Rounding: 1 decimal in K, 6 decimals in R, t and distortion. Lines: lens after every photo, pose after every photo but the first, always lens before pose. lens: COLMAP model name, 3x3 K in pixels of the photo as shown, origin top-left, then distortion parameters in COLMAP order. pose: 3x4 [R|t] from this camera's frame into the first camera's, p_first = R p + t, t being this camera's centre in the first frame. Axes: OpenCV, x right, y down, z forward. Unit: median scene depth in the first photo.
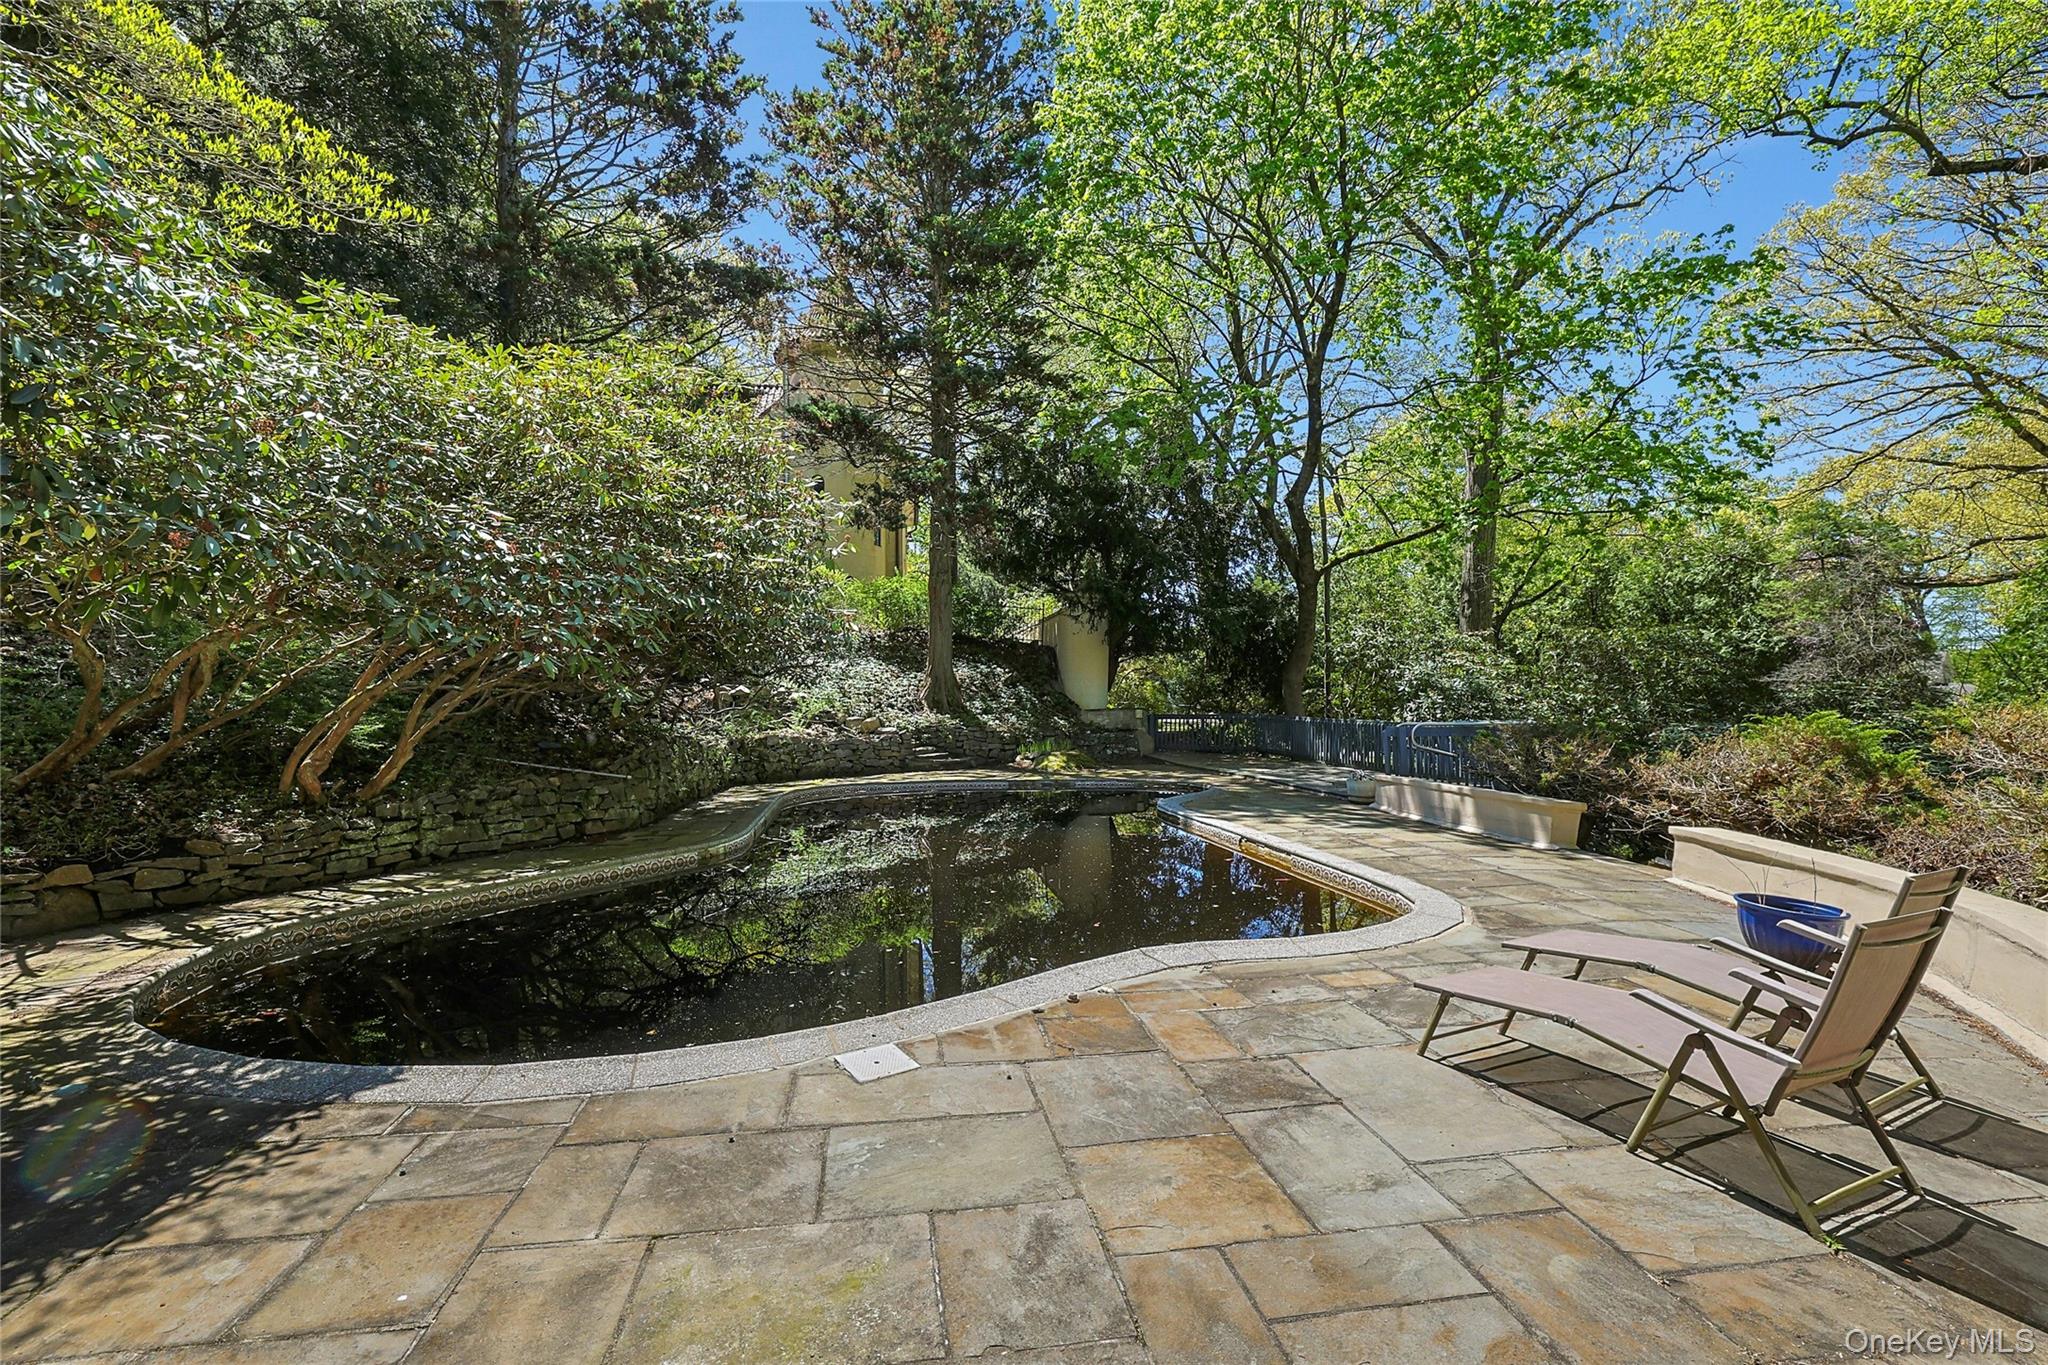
lens RADIAL K [[935.2, 0, 1016.5], [0, 935.2, 669.1], [0, 0, 1]] dist [-0.044852, 0.016634]
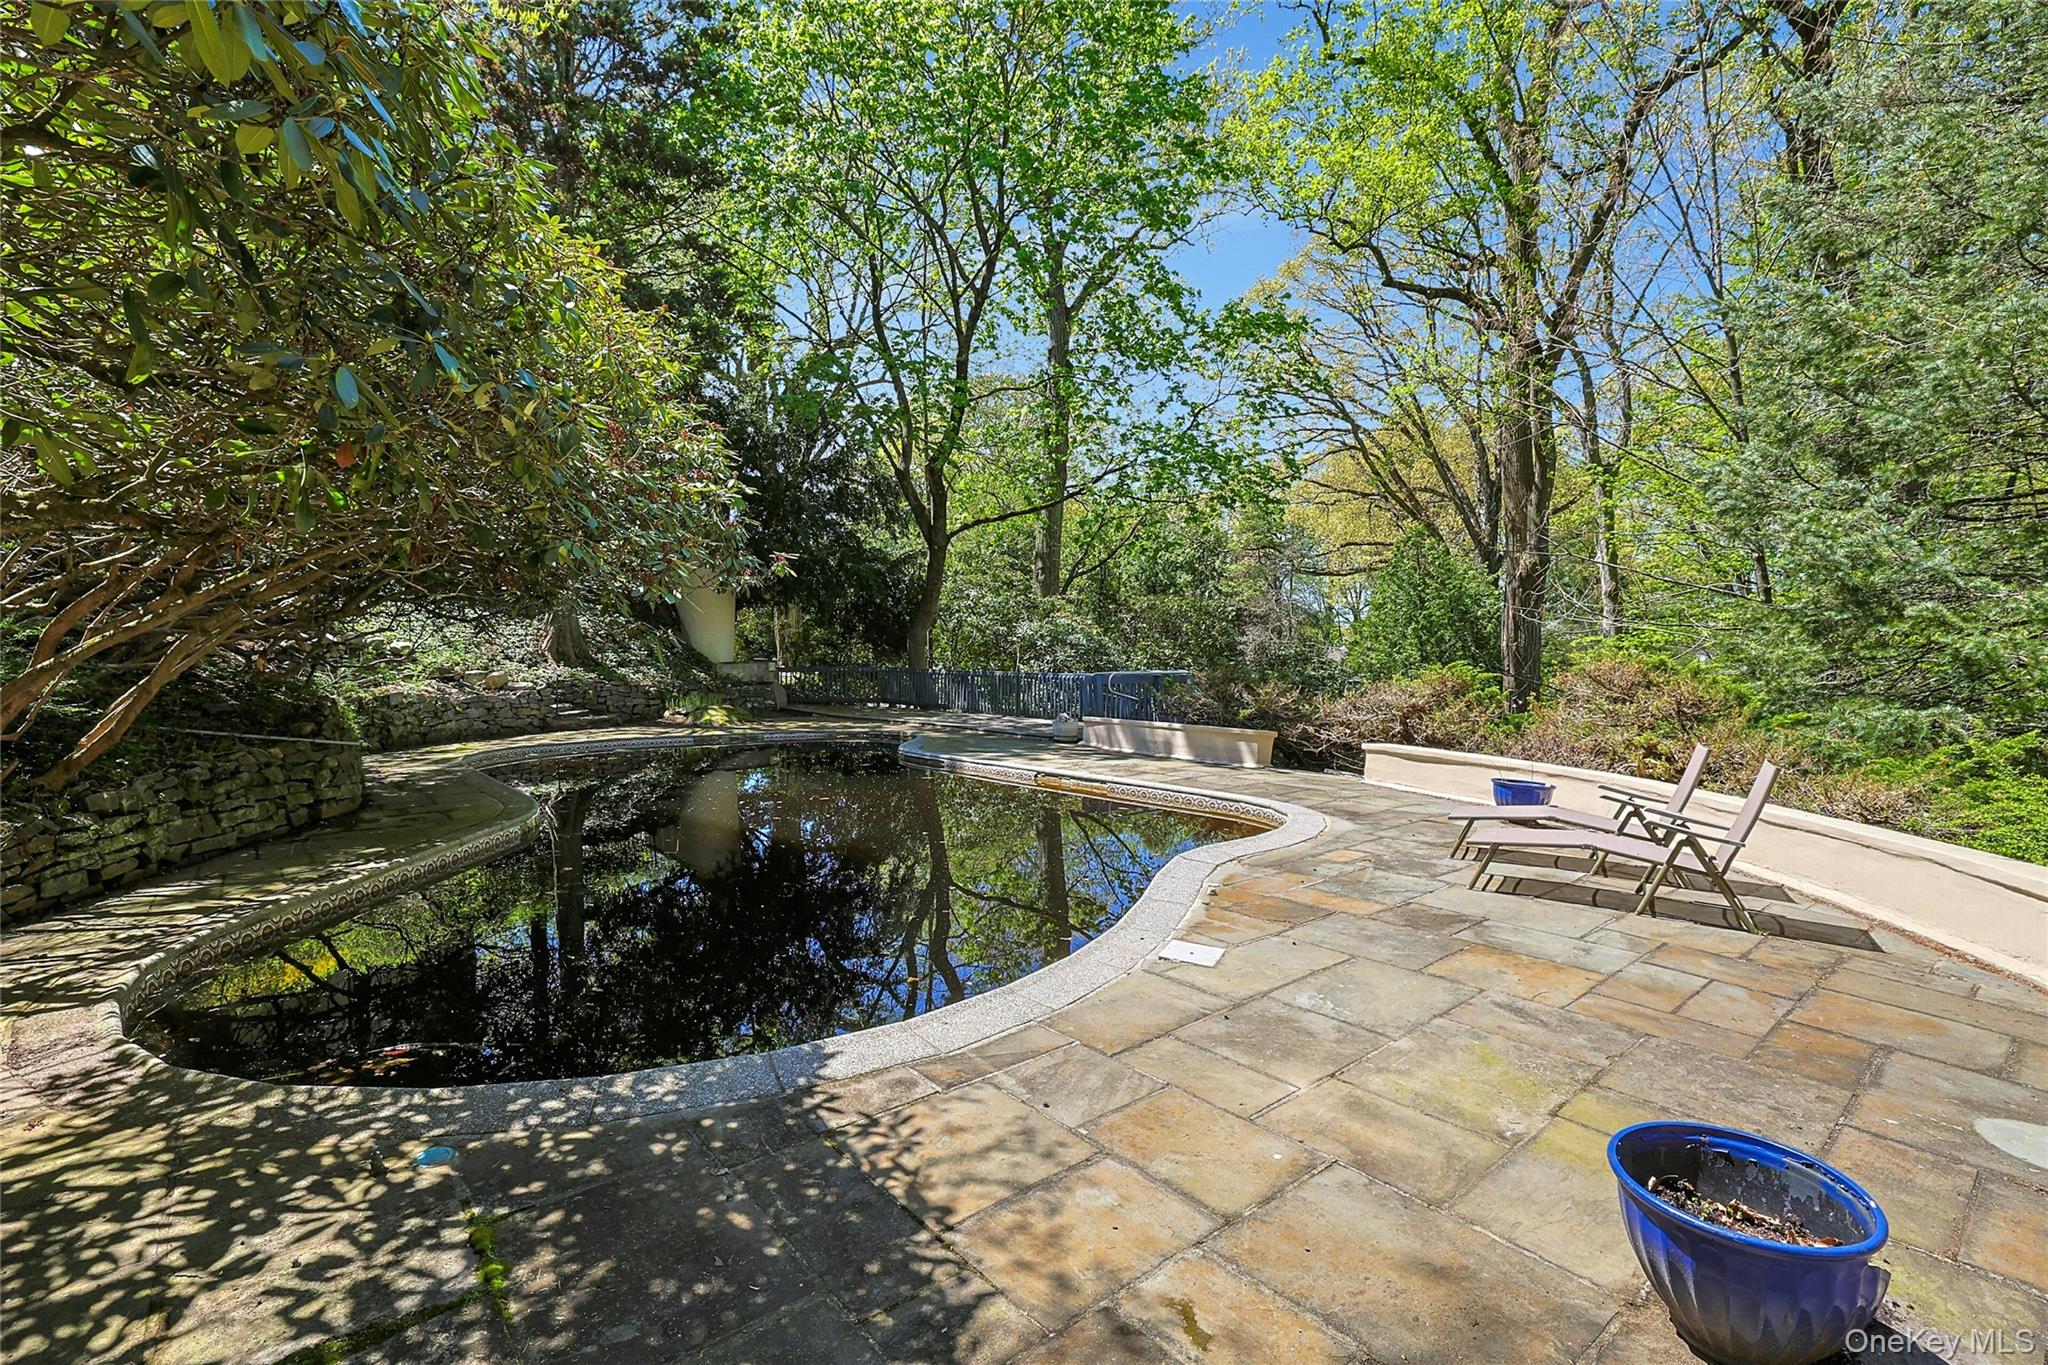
lens RADIAL K [[935.2, 0, 1016.5], [0, 935.2, 669.1], [0, 0, 1]] dist [-0.044852, 0.016634]
pose [[0.859608, -0.003551, 0.510942, -0.956395], [-0.021104, 0.998876, 0.042447, 0.019199], [-0.510519, -0.047270, 0.858566, 0.119217]]
